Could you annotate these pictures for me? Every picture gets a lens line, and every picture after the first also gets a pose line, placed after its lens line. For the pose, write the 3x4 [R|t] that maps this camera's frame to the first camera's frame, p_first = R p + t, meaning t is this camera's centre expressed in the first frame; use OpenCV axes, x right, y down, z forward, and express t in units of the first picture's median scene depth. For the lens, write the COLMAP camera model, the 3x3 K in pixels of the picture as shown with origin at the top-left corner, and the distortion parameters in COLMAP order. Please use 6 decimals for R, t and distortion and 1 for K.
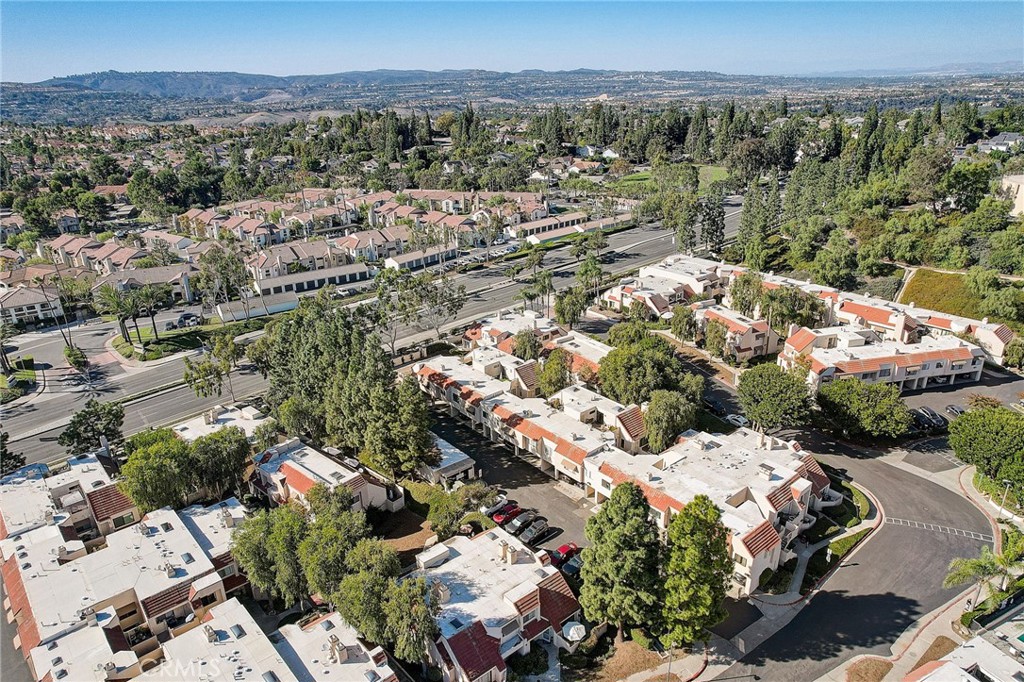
lens RADIAL K [[688.2, 0, 516.3], [0, 688.2, 341.3], [0, 0, 1]] dist [-0.085779, 0.067589]
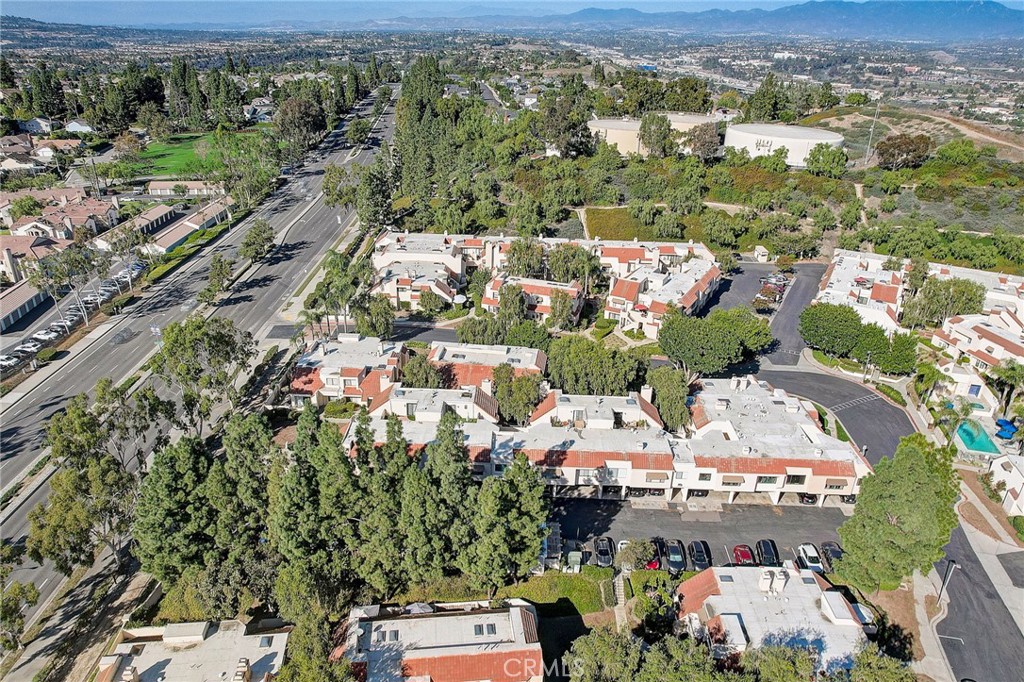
lens RADIAL K [[688.2, 0, 516.3], [0, 688.2, 341.3], [0, 0, 1]] dist [-0.085779, 0.067589]
pose [[0.658693, -0.277480, 0.699378, -0.363285], [0.234633, 0.958915, 0.159468, -0.104115], [-0.714893, 0.059057, 0.696736, 0.274428]]
